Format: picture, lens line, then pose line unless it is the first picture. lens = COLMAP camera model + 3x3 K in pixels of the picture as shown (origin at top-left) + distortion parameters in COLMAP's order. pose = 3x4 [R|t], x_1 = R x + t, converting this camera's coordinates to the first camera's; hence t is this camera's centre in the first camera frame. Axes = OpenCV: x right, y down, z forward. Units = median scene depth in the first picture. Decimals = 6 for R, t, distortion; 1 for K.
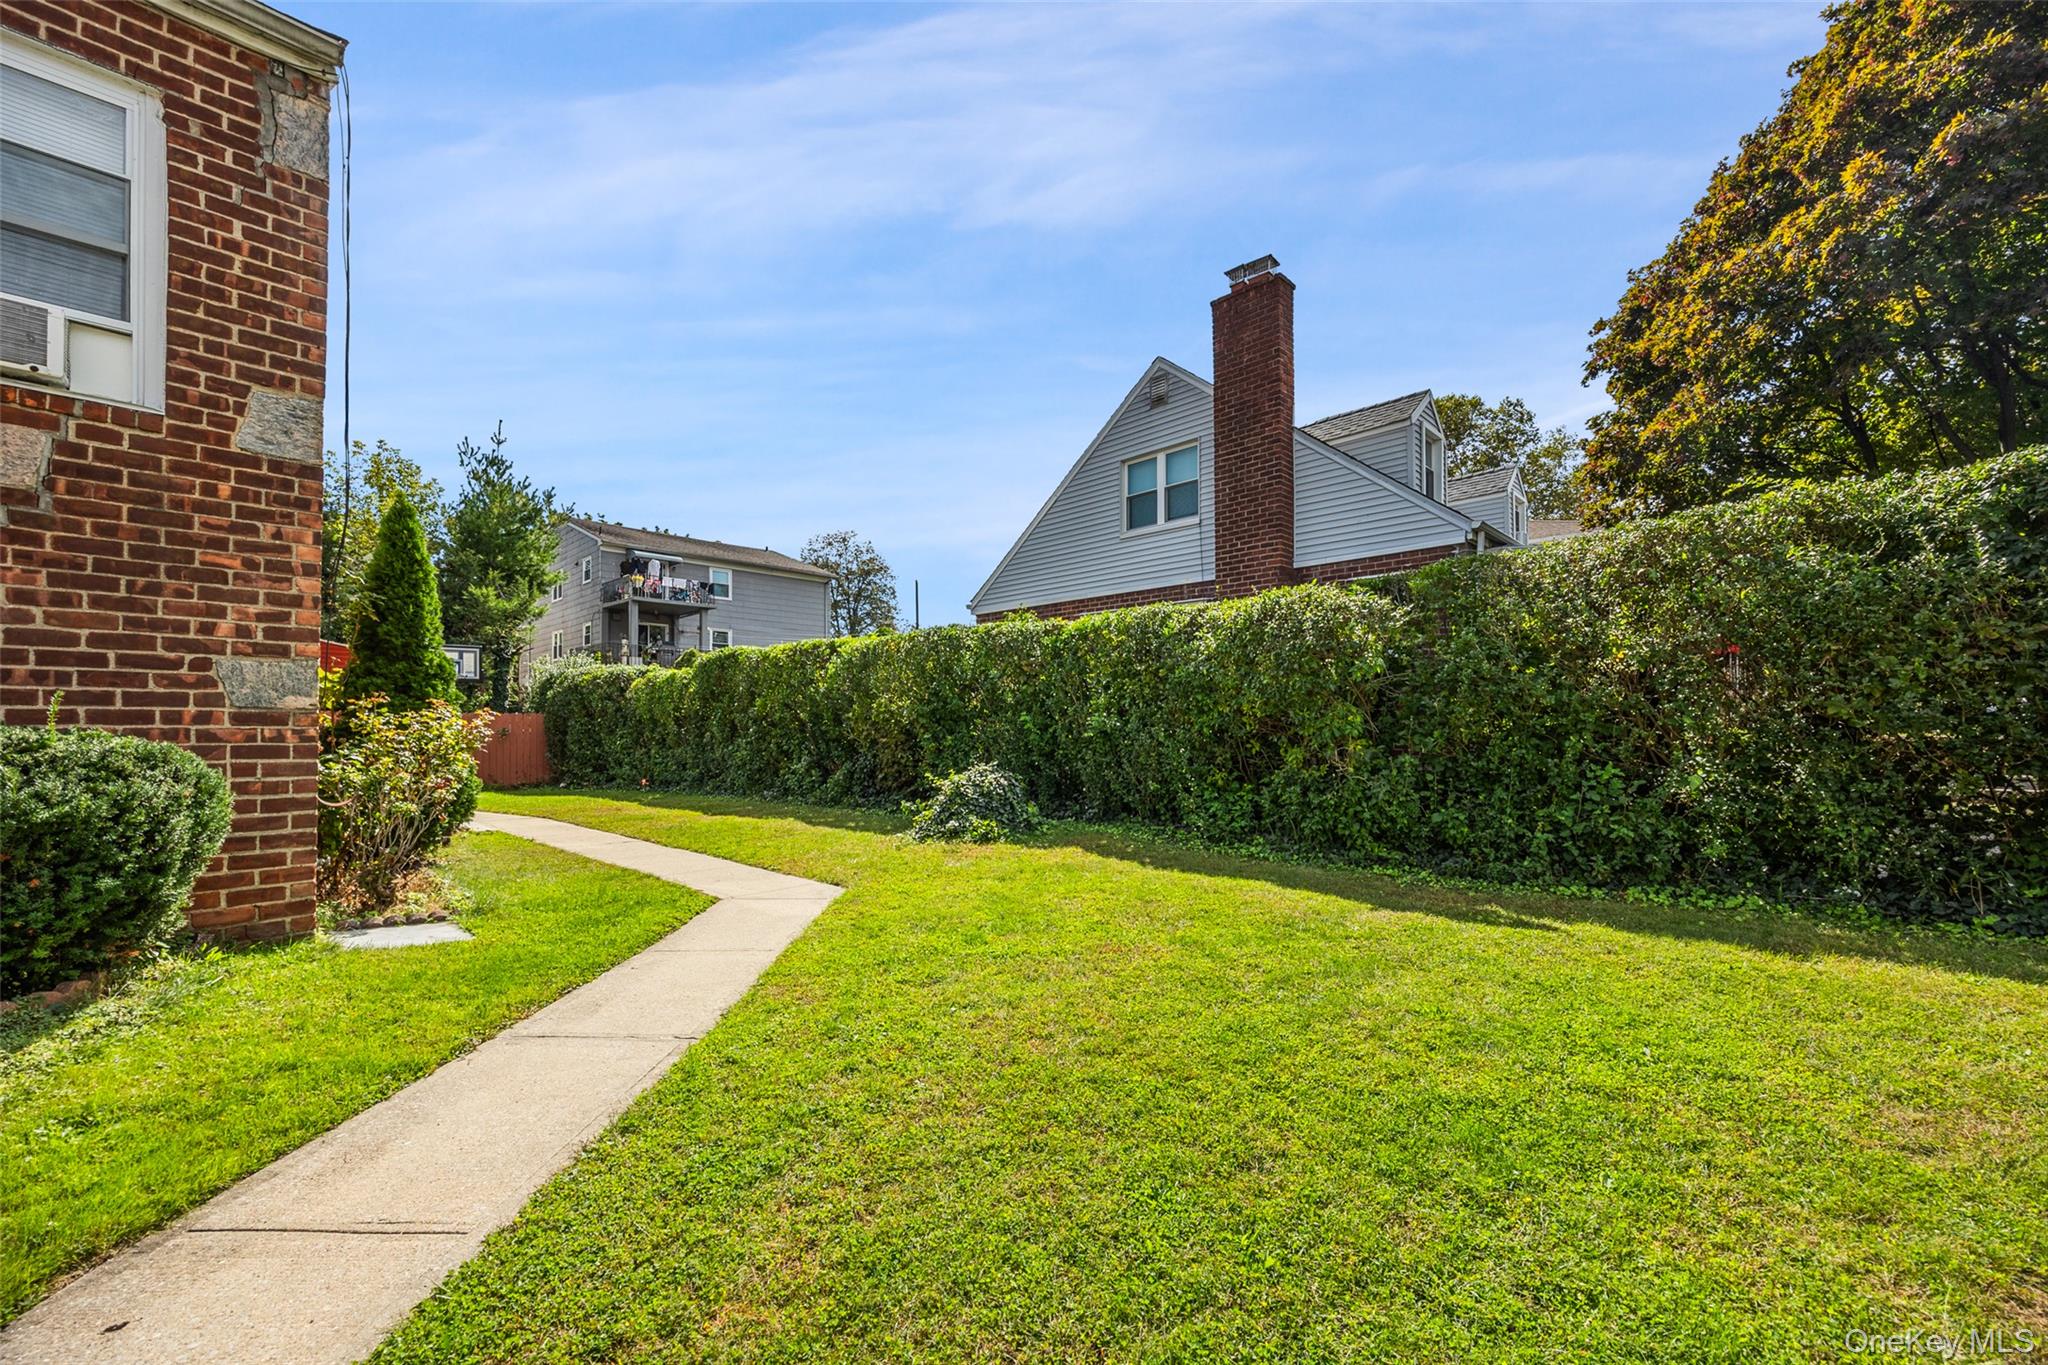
lens RADIAL K [[823.4, 0, 1023.9], [0, 823.4, 718.2], [0, 0, 1]] dist [-0.002185, -0.000303]
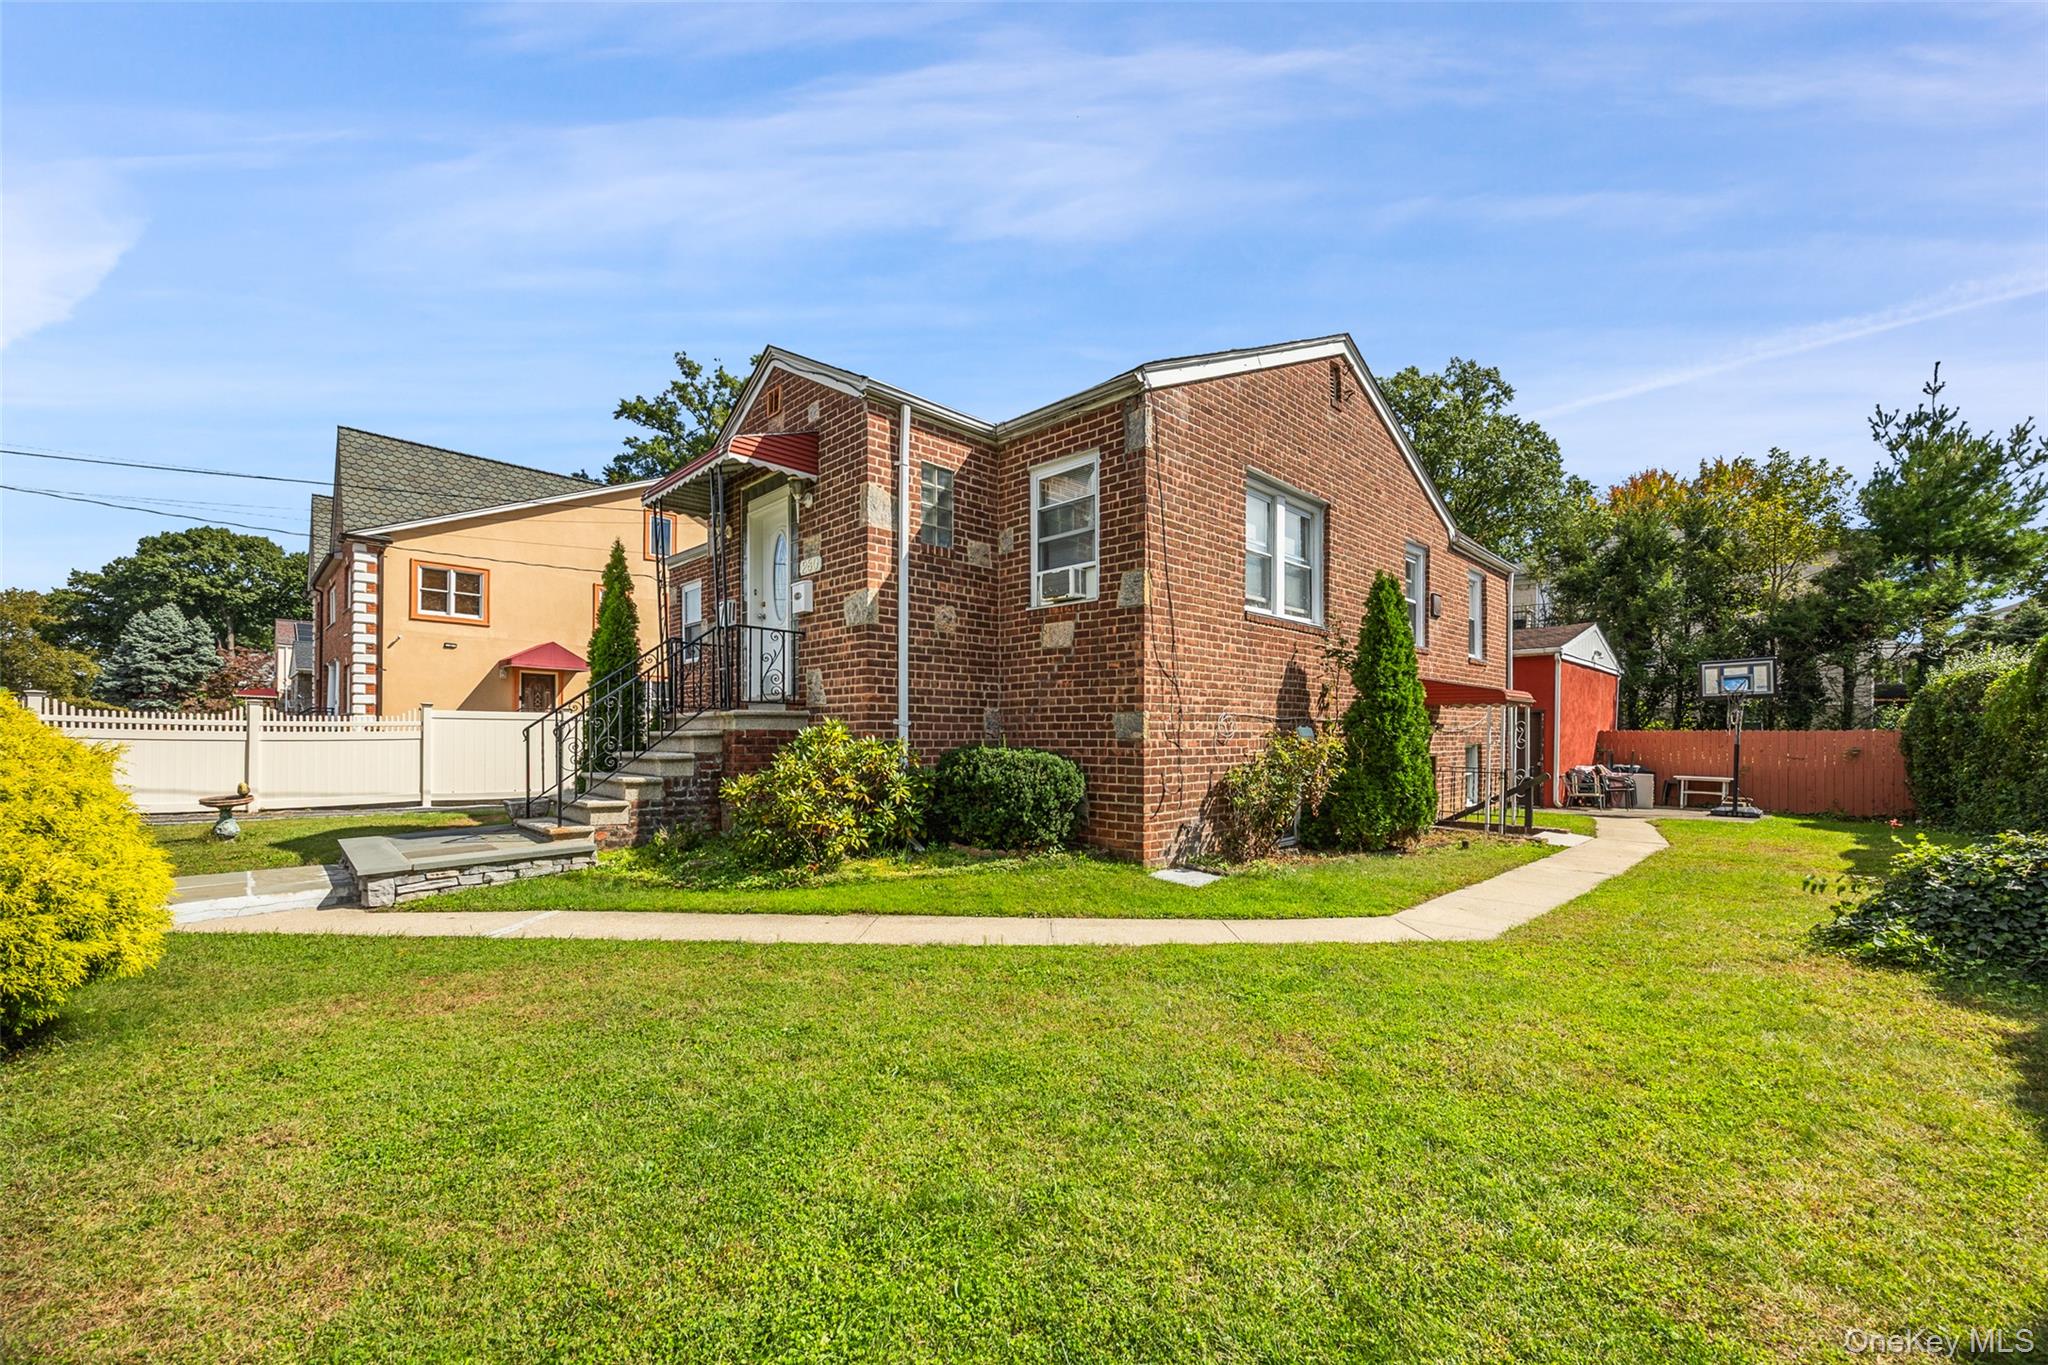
lens RADIAL K [[794.5, 0, 1028.5], [0, 794.5, 730.5], [0, 0, 1]] dist [-0.003532, -0.000180]
pose [[-0.023075, -0.008404, -0.999698, 0.947424], [0.006145, 0.999945, -0.008547, -0.016522], [0.999715, -0.006340, -0.023022, 0.821932]]
